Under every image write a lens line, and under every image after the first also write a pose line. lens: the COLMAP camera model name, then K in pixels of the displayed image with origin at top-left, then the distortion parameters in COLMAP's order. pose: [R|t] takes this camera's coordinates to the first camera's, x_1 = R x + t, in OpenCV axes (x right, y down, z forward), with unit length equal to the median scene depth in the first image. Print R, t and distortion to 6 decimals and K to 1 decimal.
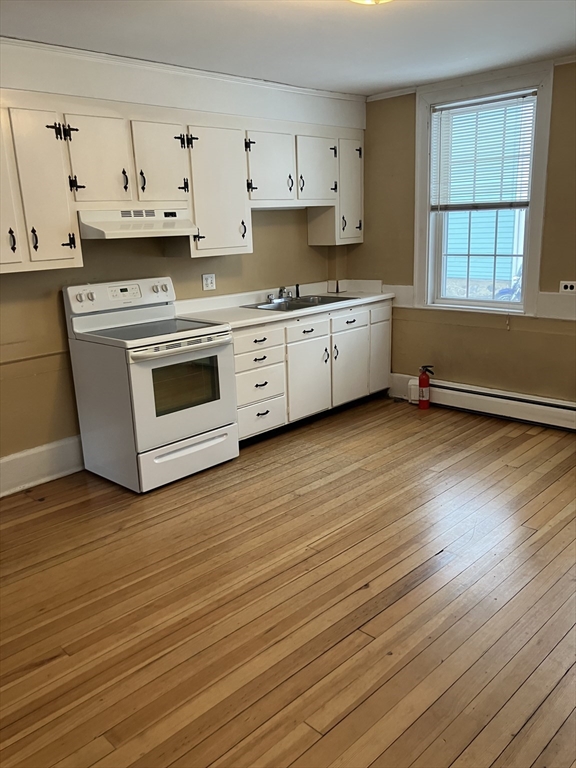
lens RADIAL K [[630.0, 0, 288.6], [0, 630.0, 386.7], [0, 0, 1]] dist [0.002315, -0.002202]
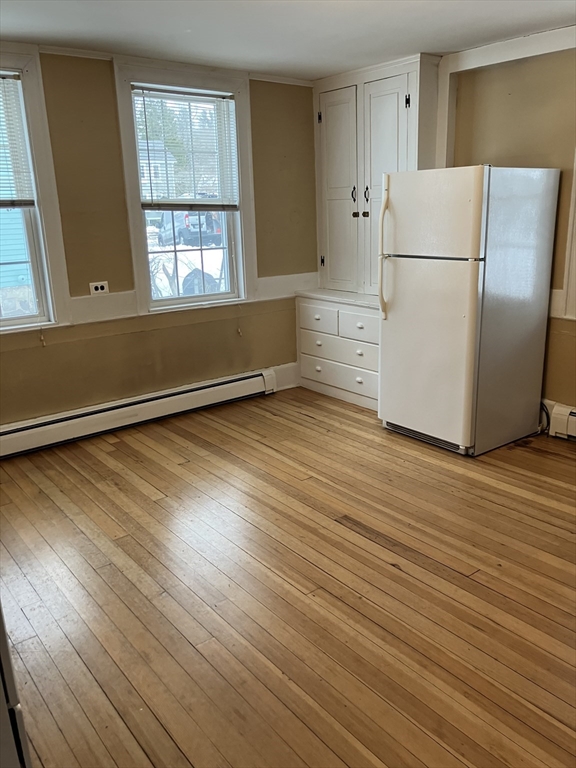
lens RADIAL K [[630.0, 0, 288.4], [0, 630.0, 388.4], [0, 0, 1]] dist [0.002315, -0.002202]
pose [[0.140273, -0.245919, 0.959087, -0.499979], [0.280630, 0.938816, 0.199677, -0.124228], [-0.949510, 0.241139, 0.200703, 0.557311]]
